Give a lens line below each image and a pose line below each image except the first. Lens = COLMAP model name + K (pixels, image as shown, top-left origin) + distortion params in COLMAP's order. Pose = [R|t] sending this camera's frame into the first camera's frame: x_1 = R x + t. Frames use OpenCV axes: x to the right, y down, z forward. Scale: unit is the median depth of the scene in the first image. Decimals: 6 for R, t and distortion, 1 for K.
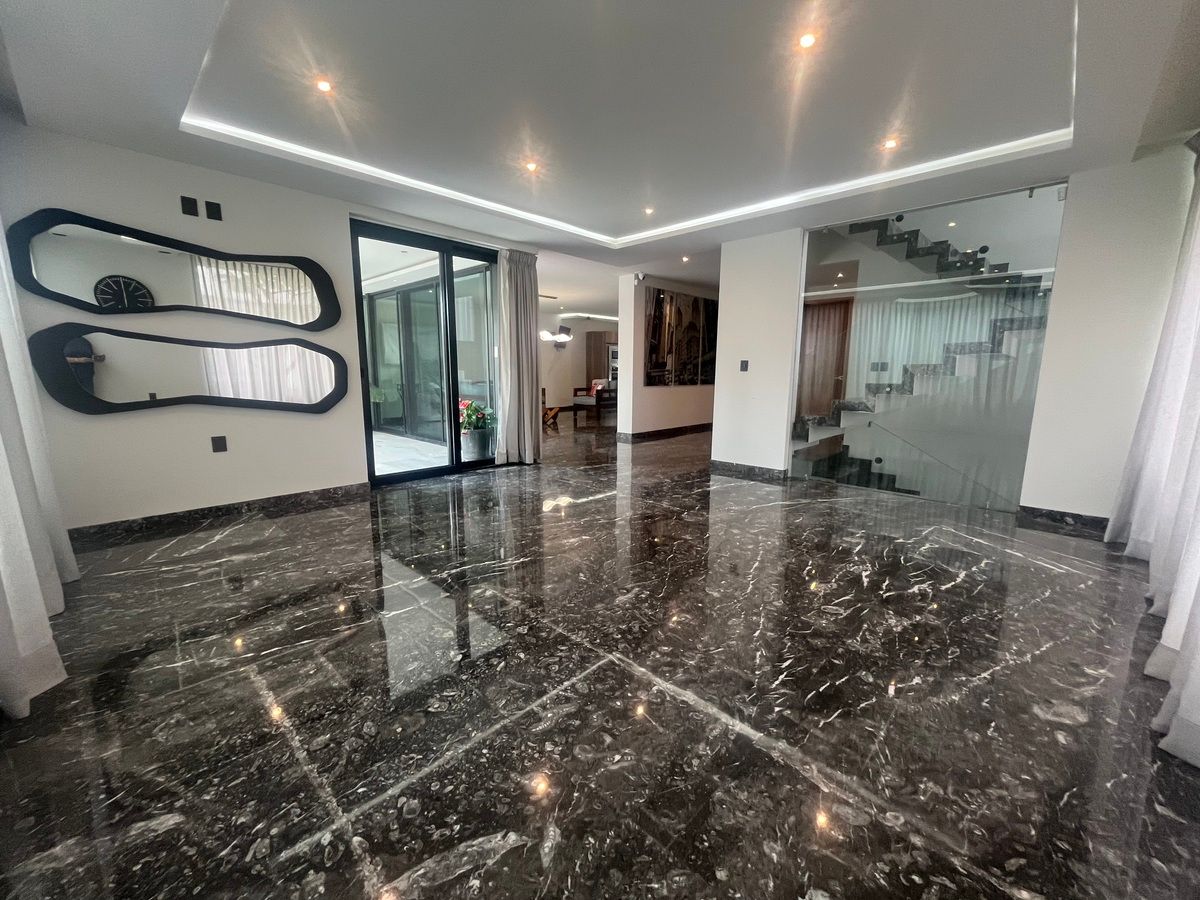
lens RADIAL K [[482.0, 0, 596.0], [0, 482.0, 451.0], [0, 0, 1]] dist [-0.003116, -0.000200]
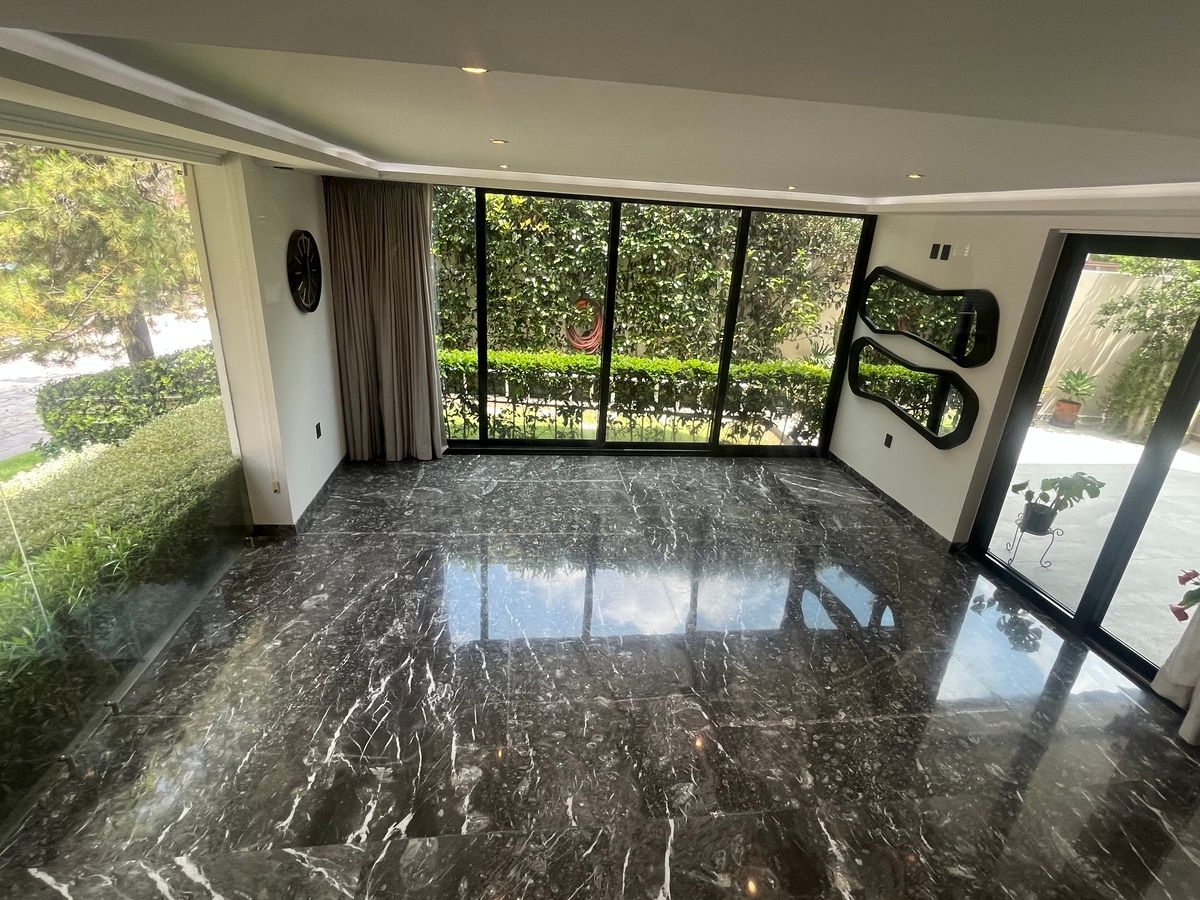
lens RADIAL K [[598.3, 0, 596.8], [0, 598.3, 452.9], [0, 0, 1]] dist [-0.001408, -0.000139]
pose [[-0.627917, 0.243160, -0.739319, 1.081332], [-0.187644, 0.874617, 0.447028, -0.695282], [0.755321, 0.419426, -0.503560, 1.601699]]
